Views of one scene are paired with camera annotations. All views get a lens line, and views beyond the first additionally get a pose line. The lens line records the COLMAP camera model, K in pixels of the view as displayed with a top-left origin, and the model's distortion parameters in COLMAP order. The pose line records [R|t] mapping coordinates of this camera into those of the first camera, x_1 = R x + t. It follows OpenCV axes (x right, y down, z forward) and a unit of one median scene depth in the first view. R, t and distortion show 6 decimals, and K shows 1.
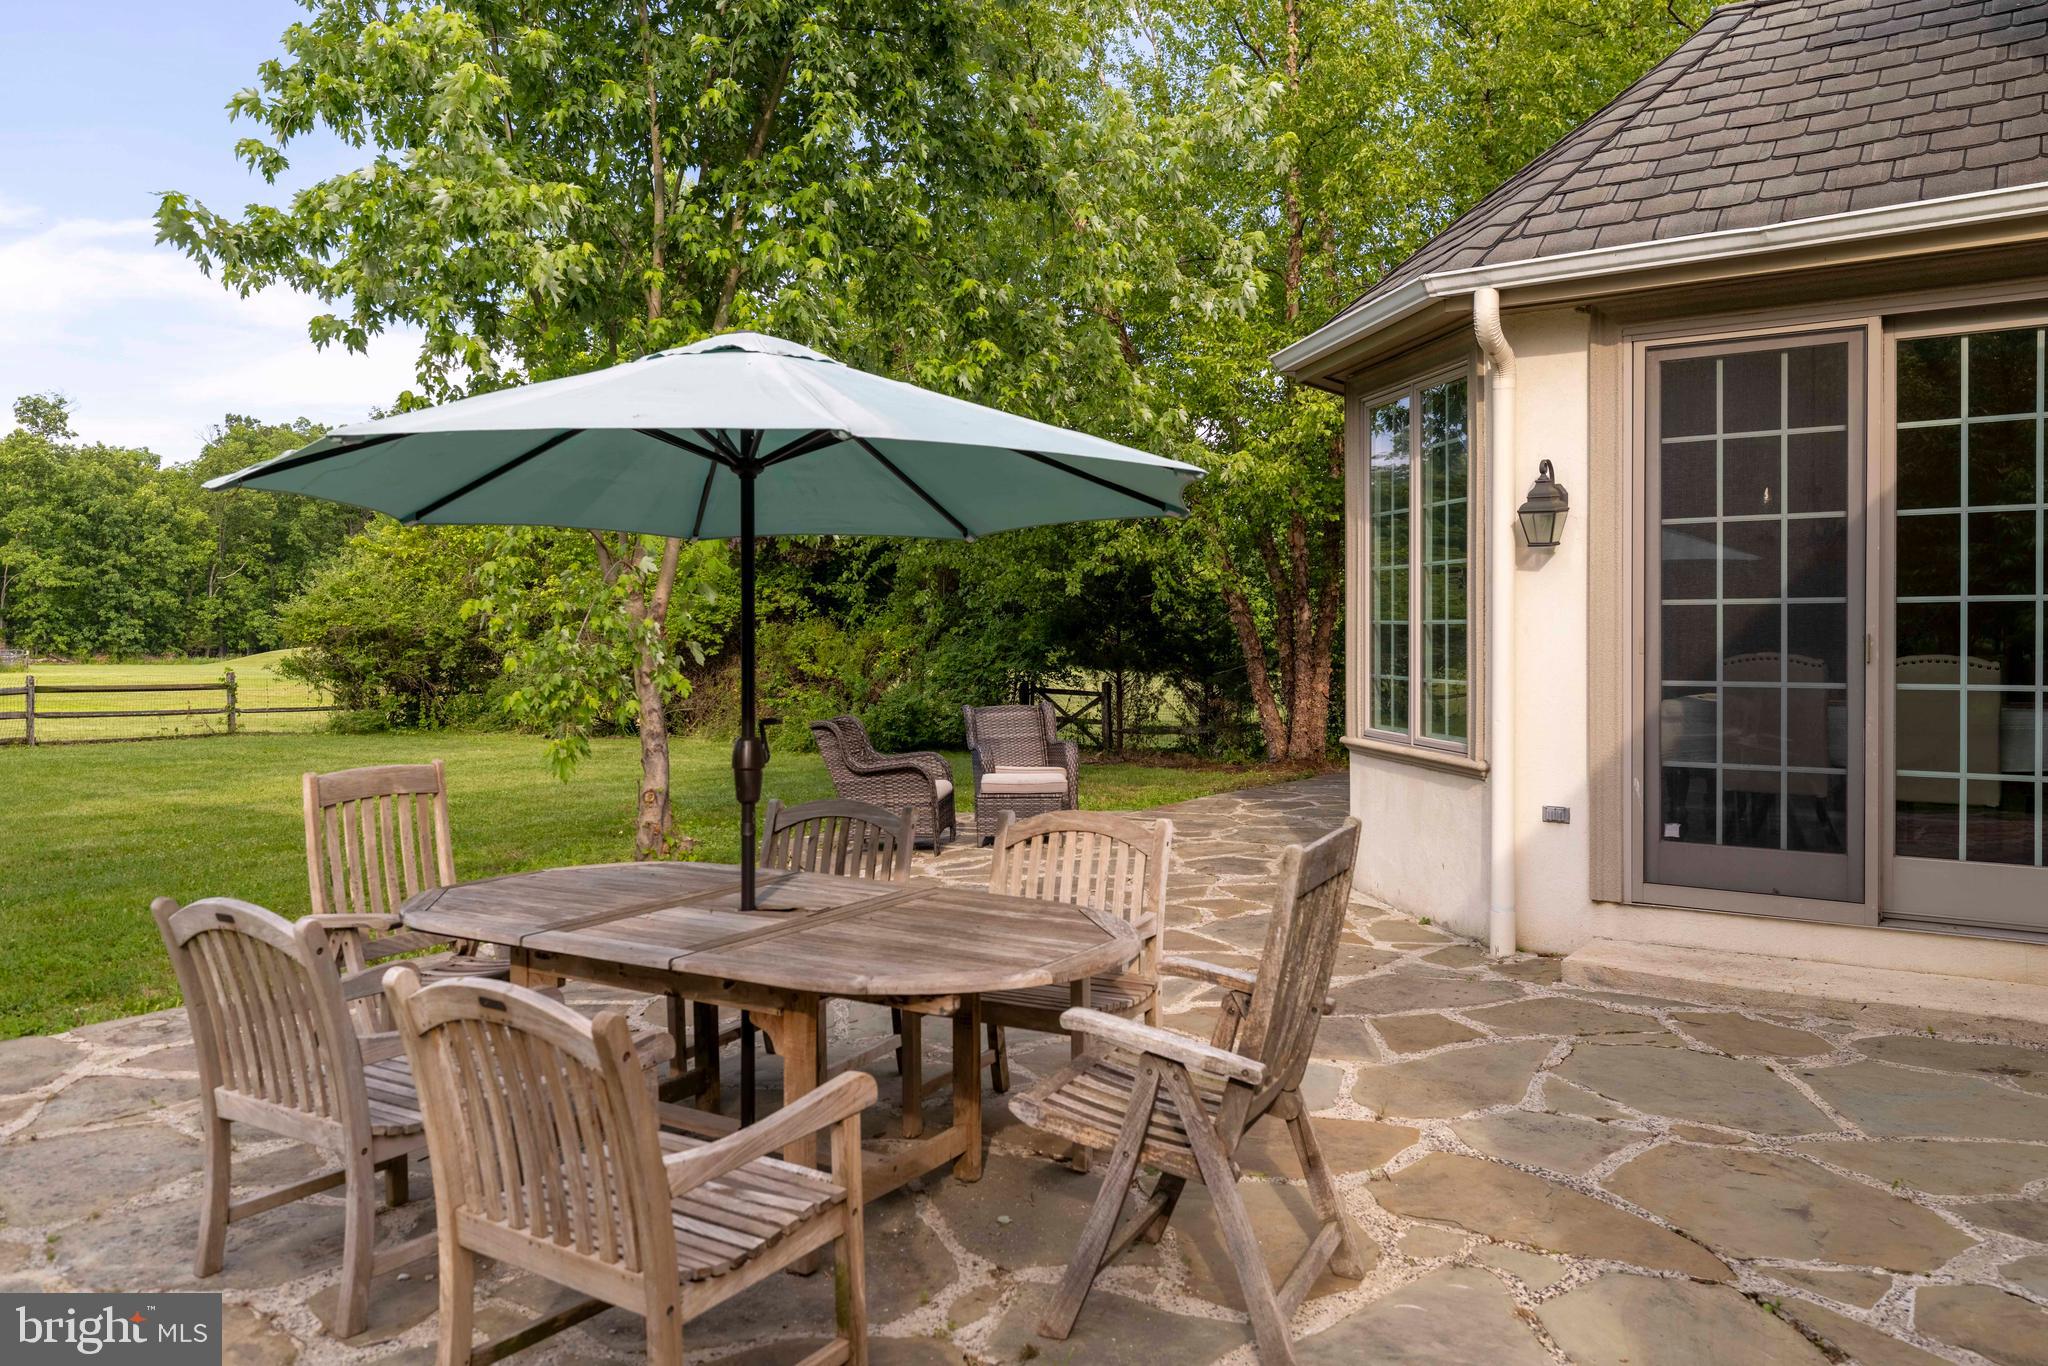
lens RADIAL K [[1465.7, 0, 1030.3], [0, 1465.7, 676.7], [0, 0, 1]] dist [-0.002094, -0.007071]
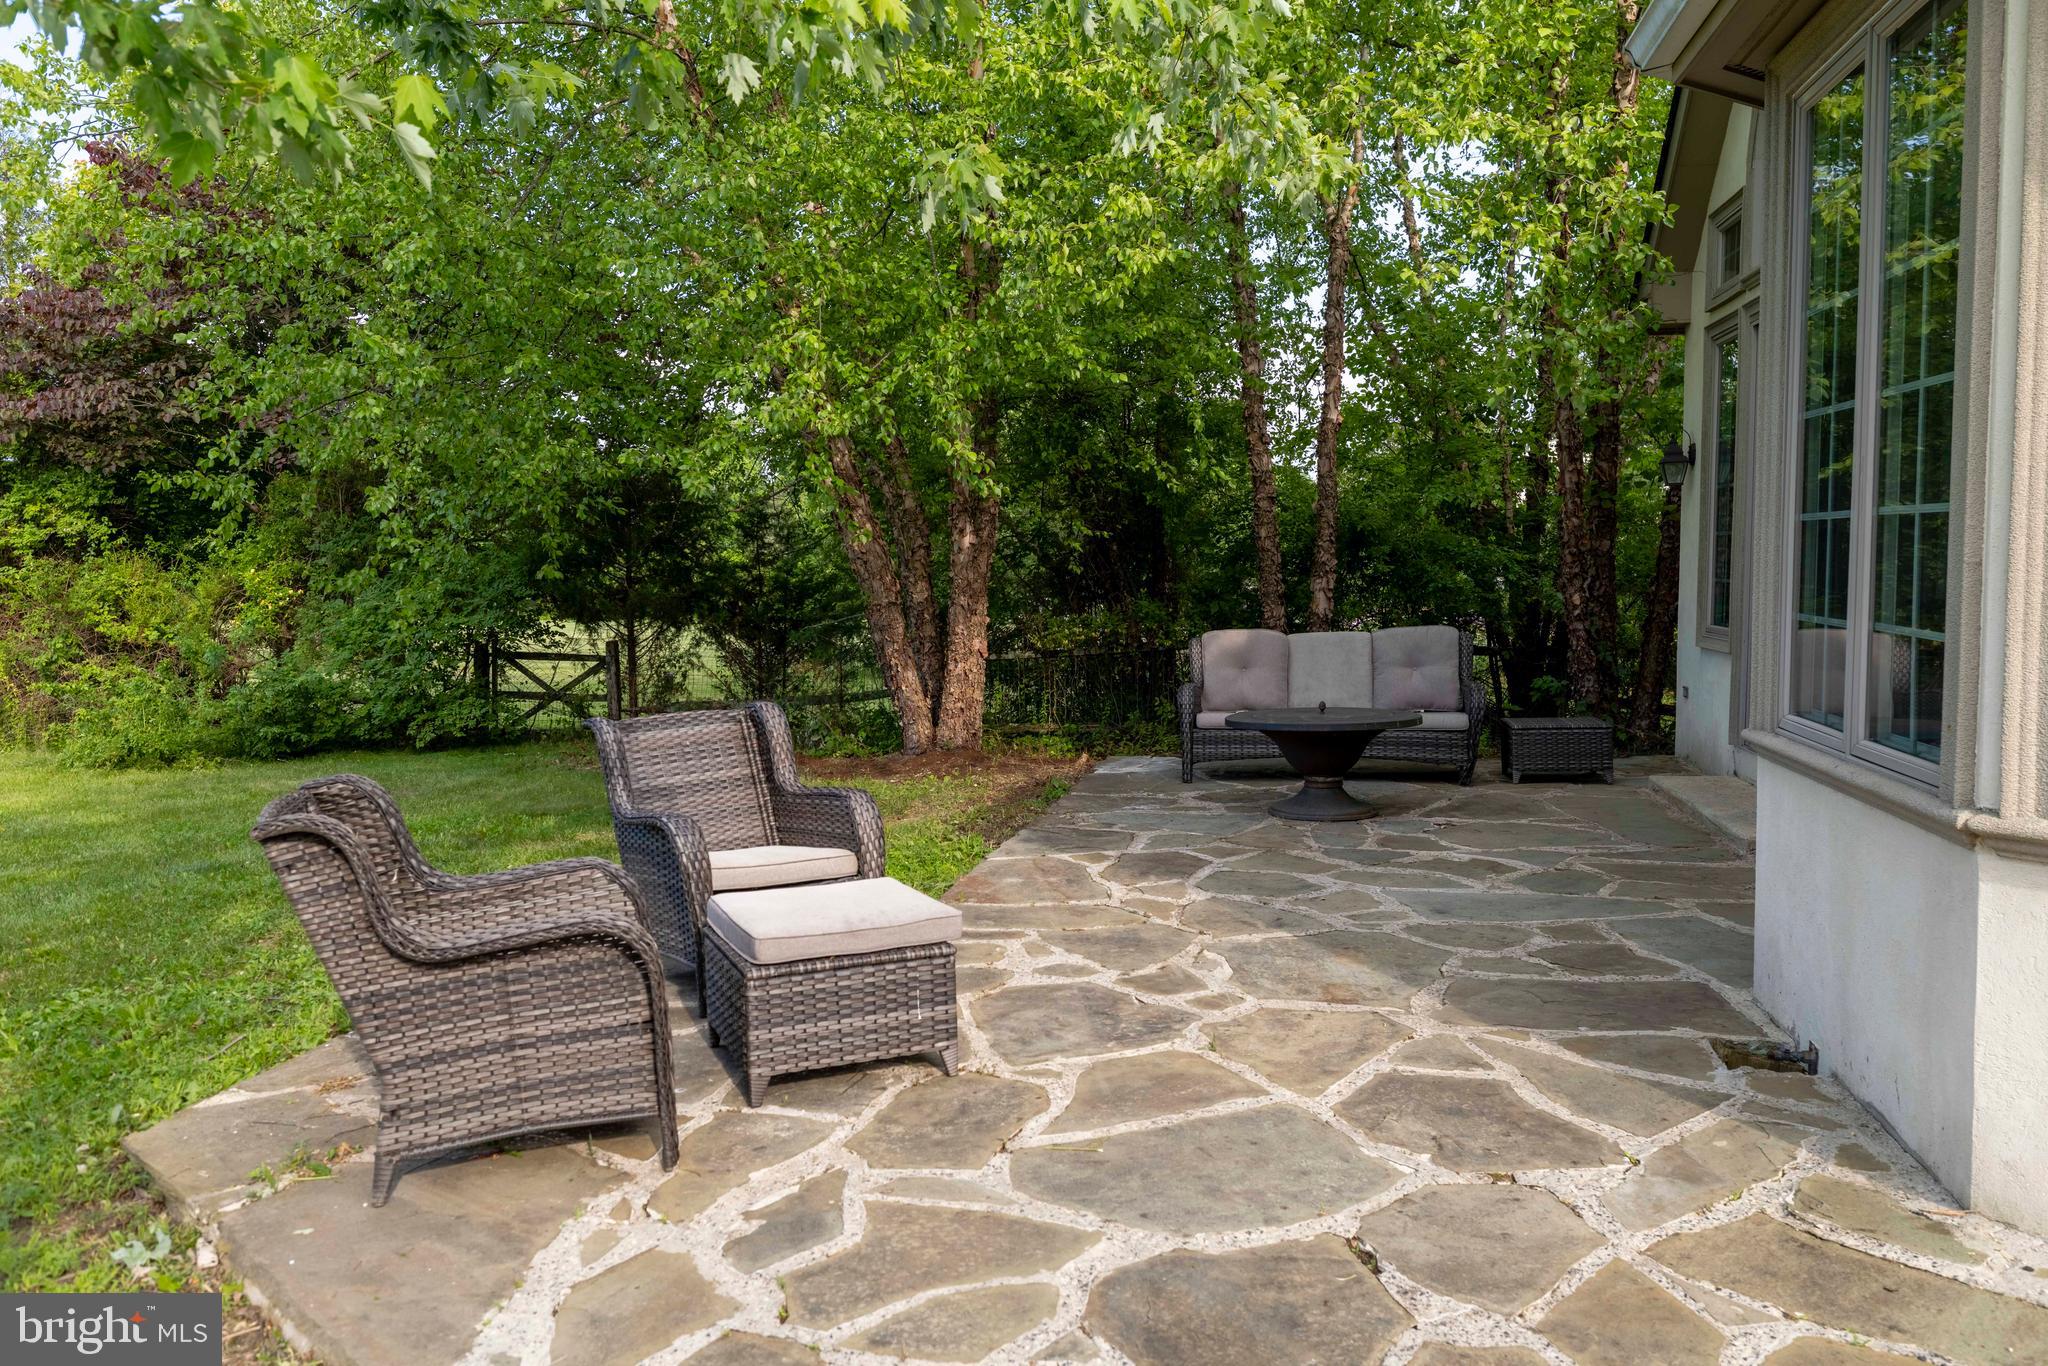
lens RADIAL K [[1465.7, 0, 1015.5], [0, 1465.7, 677.6], [0, 0, 1]] dist [-0.002094, -0.007071]
pose [[0.914019, -0.035383, 0.404125, -0.055020], [0.020044, 0.998911, 0.042123, -0.004323], [-0.405175, -0.030401, 0.913733, 0.279649]]
